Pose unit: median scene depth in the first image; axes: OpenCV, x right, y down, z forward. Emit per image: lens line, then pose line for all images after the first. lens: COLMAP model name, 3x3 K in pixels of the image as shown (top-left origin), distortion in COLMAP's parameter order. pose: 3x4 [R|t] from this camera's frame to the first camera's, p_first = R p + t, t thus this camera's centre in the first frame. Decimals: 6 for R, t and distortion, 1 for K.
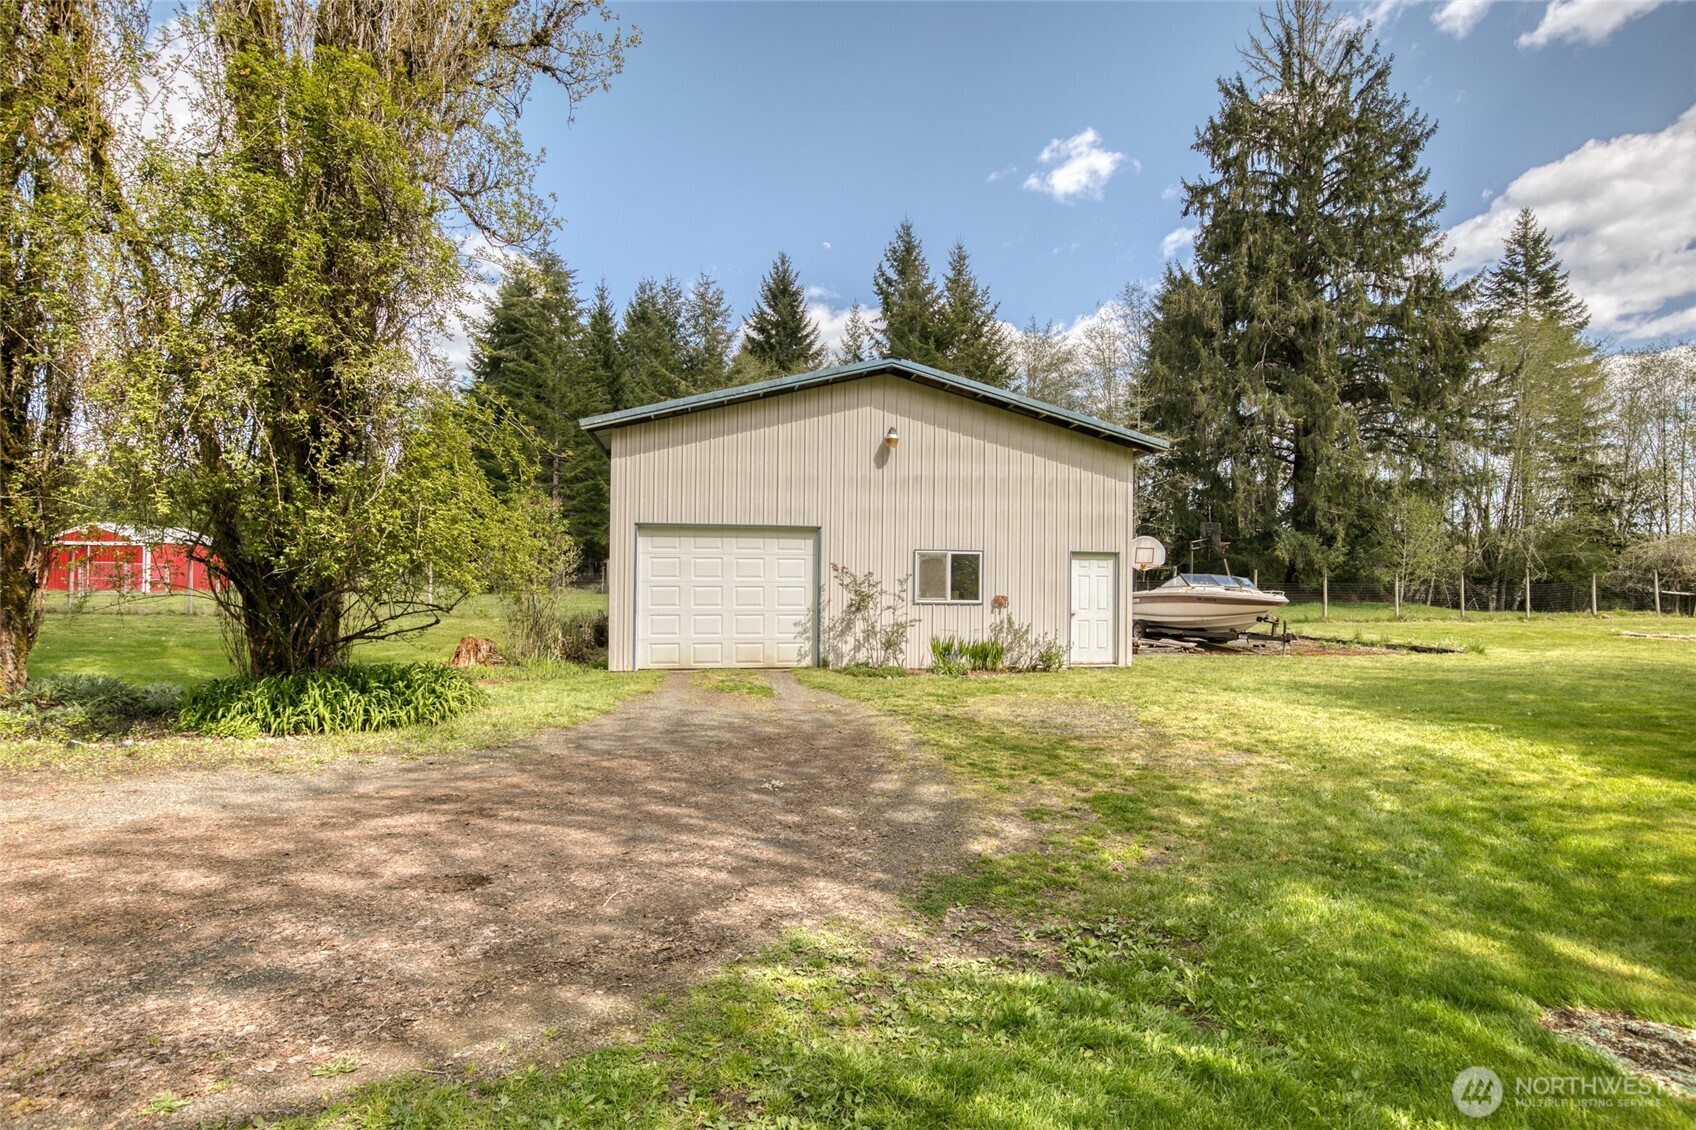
lens RADIAL K [[957.9, 0, 848.0], [0, 957.9, 565.0], [0, 0, 1]] dist [-0.001033, -0.000092]
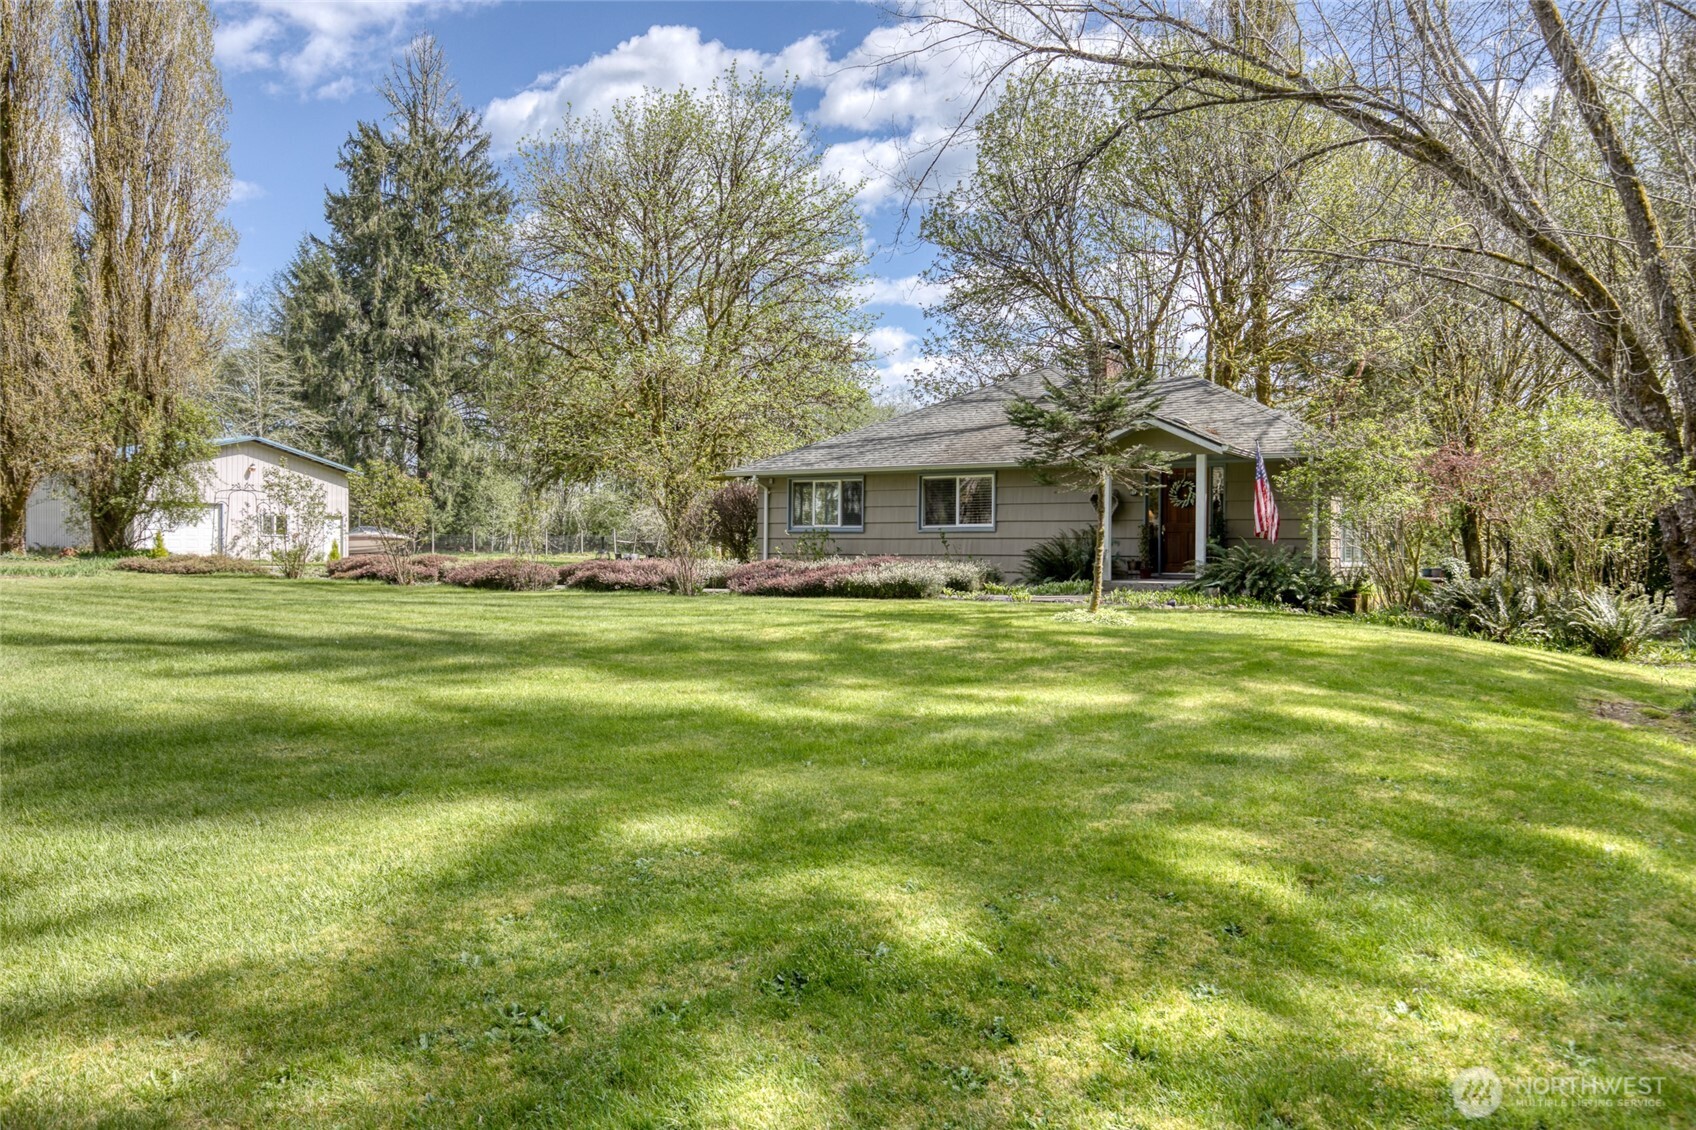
lens RADIAL K [[1299.9, 0, 848.0], [0, 1299.9, 565.0], [0, 0, 1]] dist [0.001874, -0.000219]
pose [[0.730552, -0.008965, 0.682798, -0.311667], [-0.012617, 0.999566, 0.026623, 0.001769], [-0.682740, -0.028065, 0.730122, -0.689792]]
